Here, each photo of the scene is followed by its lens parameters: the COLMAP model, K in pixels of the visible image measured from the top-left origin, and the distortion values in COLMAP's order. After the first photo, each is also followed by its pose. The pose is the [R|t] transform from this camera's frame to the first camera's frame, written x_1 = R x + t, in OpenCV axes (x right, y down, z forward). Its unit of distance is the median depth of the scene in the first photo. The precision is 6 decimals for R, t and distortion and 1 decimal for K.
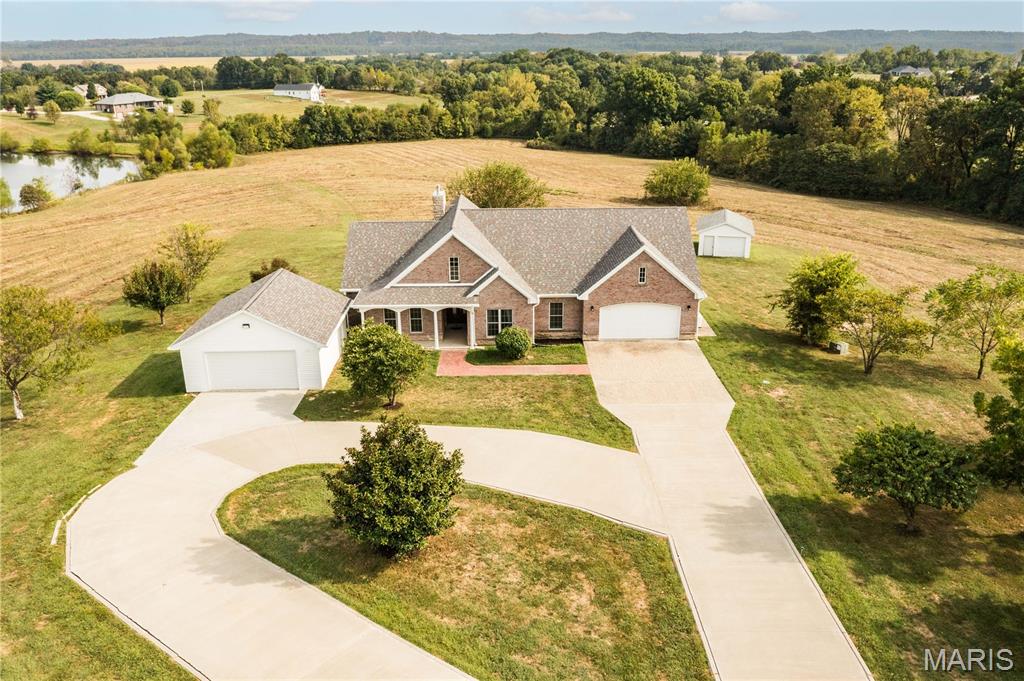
lens RADIAL K [[806.6, 0, 509.8], [0, 806.6, 345.9], [0, 0, 1]] dist [-0.024314, 0.008507]
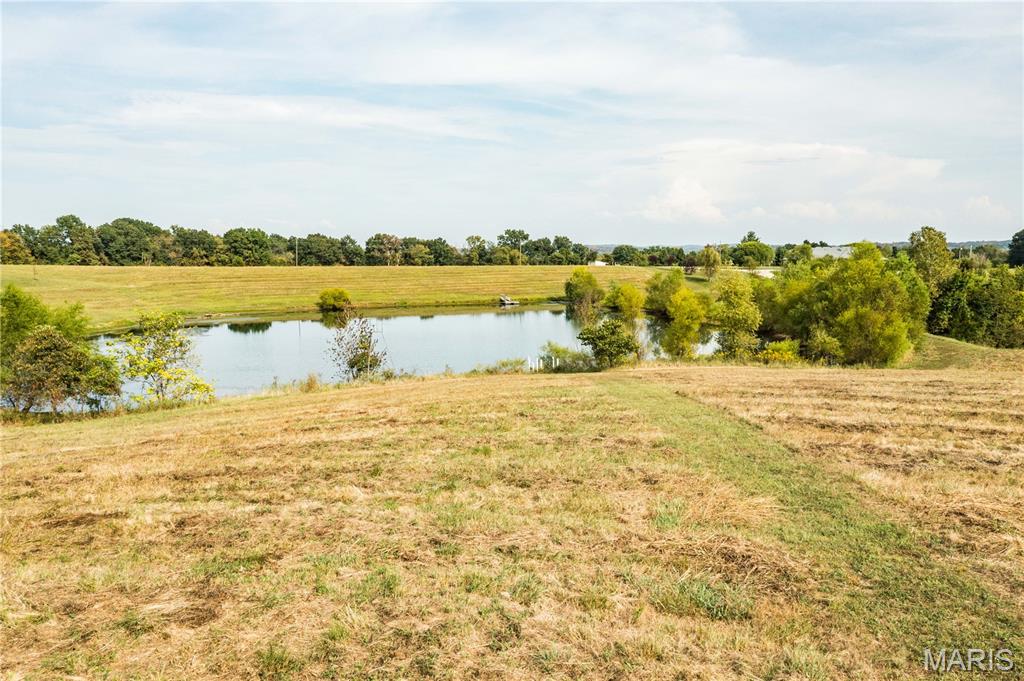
lens RADIAL K [[806.6, 0, 513.2], [0, 806.6, 340.0], [0, 0, 1]] dist [-0.024314, 0.008507]
pose [[0.616329, 0.087930, -0.782564, -0.166587], [-0.278866, 0.953722, -0.112466, -0.132721], [0.736460, 0.287547, 0.612327, 0.590892]]
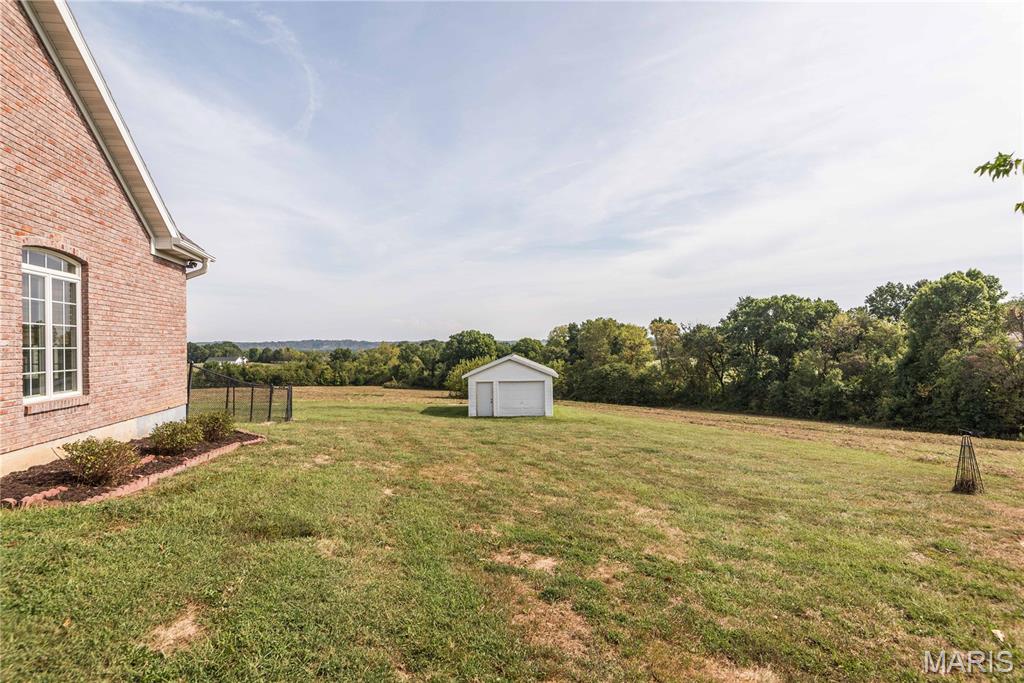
lens RADIAL K [[511.2, 0, 504.3], [0, 511.2, 344.0], [0, 0, 1]] dist [0.021056, -0.004383]
pose [[0.982081, -0.004710, 0.188403, 0.062022], [0.072178, 0.932866, -0.352917, -0.009708], [-0.174092, 0.360192, 0.916490, 0.208097]]
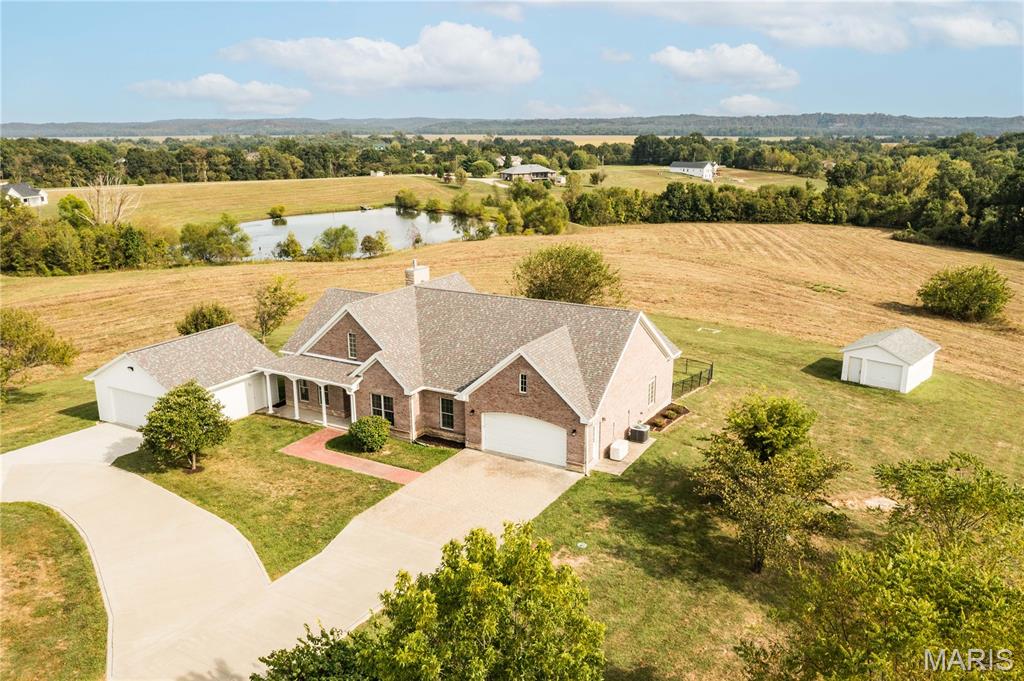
lens RADIAL K [[806.6, 0, 514.1], [0, 806.6, 342.6], [0, 0, 1]] dist [-0.024314, 0.008507]
pose [[0.868147, 0.134693, -0.477681, 0.106823], [-0.179543, 0.982516, -0.049262, -0.016729], [0.462694, 0.128531, 0.877151, 0.048952]]
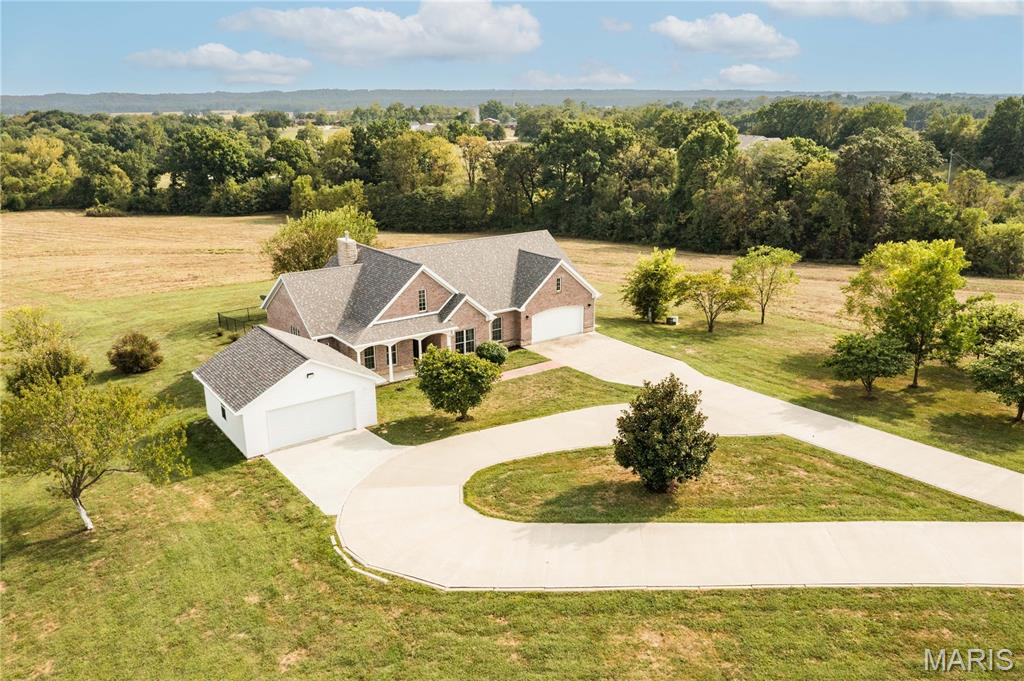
lens RADIAL K [[806.6, 0, 503.1], [0, 806.6, 344.4], [0, 0, 1]] dist [-0.024314, 0.008507]
pose [[0.826169, -0.165823, 0.538468, -0.112834], [0.202257, 0.979293, -0.008745, -0.000905], [-0.525868, 0.116133, 0.842601, 0.003570]]
